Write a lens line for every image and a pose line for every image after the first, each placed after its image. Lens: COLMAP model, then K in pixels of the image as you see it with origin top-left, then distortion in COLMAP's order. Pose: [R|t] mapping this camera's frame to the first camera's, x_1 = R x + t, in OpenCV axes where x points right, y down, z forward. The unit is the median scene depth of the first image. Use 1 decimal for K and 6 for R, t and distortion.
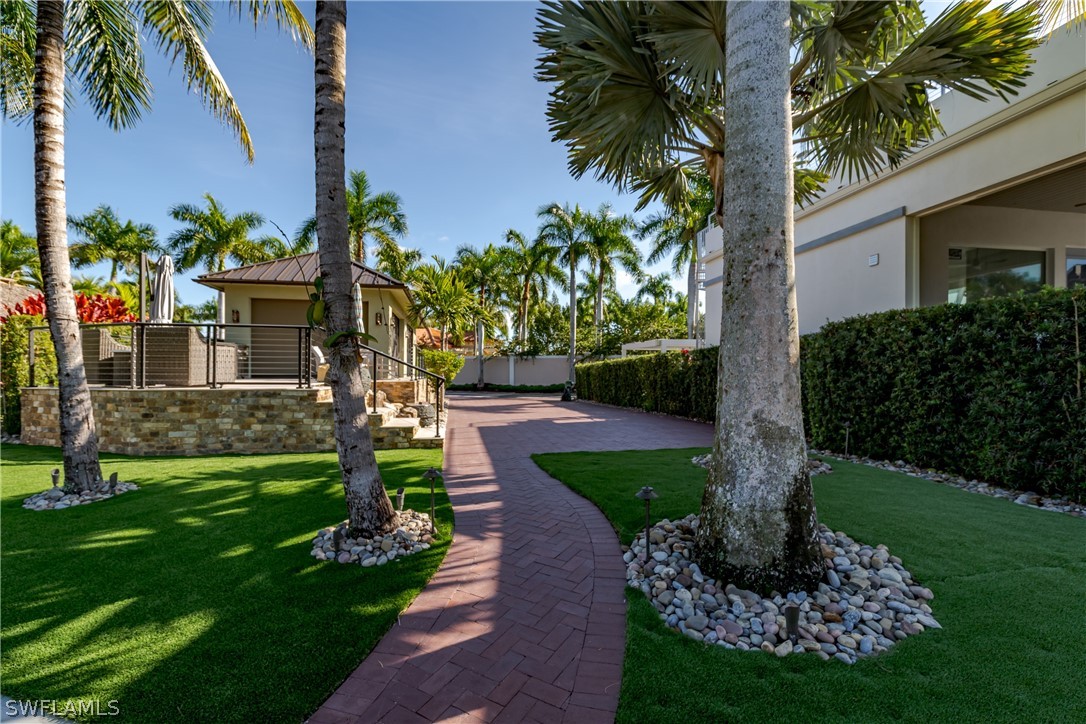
lens RADIAL K [[501.9, 0, 544.7], [0, 501.9, 365.7], [0, 0, 1]] dist [-0.001754, 0.000249]
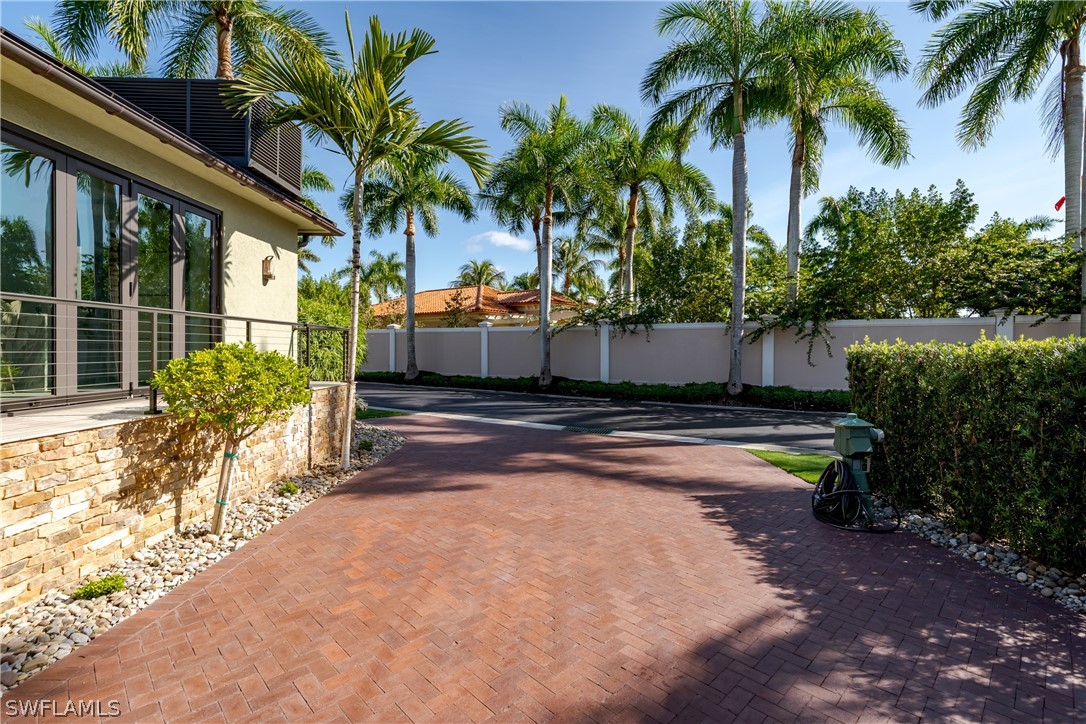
lens RADIAL K [[501.9, 0, 549.3], [0, 501.9, 354.6], [0, 0, 1]] dist [-0.001754, 0.000249]
pose [[0.982518, 0.007859, -0.186000, -0.025626], [-0.004667, 0.999834, 0.017592, 0.002206], [0.186107, -0.016416, 0.982392, 0.484448]]
